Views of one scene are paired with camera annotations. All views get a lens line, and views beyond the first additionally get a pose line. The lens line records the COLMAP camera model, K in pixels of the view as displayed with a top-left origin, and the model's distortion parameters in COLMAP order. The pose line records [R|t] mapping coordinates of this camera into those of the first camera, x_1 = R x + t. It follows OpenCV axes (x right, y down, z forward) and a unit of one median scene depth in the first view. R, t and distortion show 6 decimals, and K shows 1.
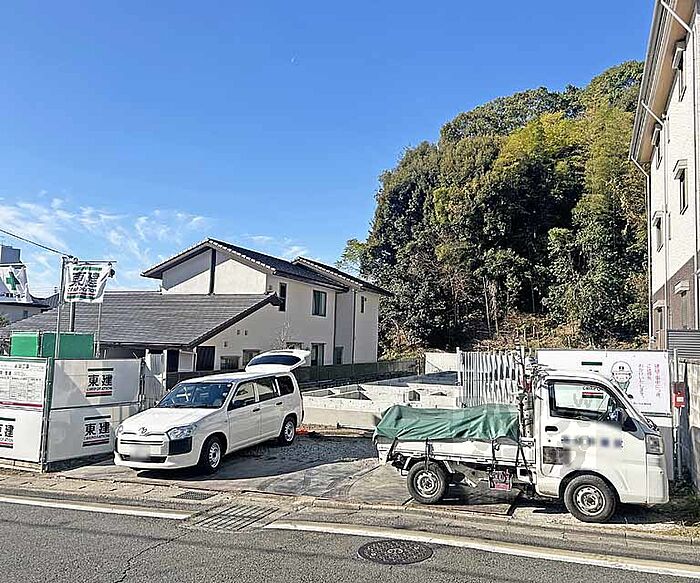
lens RADIAL K [[586.8, 0, 350.0], [0, 586.8, 291.5], [0, 0, 1]] dist [0.087308, -0.129121]
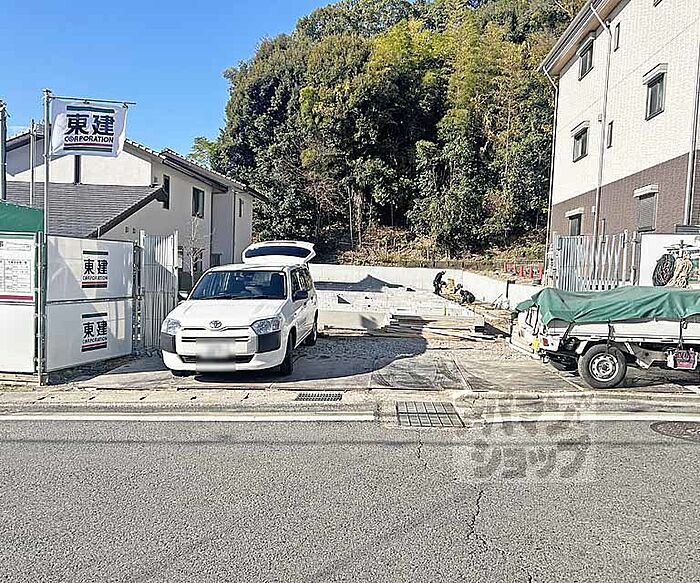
lens RADIAL K [[591.4, 0, 351.0], [0, 591.4, 305.1], [0, 0, 1]] dist [0.059009, -0.124600]
pose [[0.946013, -0.009746, 0.323981, -0.100634], [-0.042673, 0.987103, 0.154297, 0.018798], [-0.321306, -0.159792, 0.933396, 0.050572]]
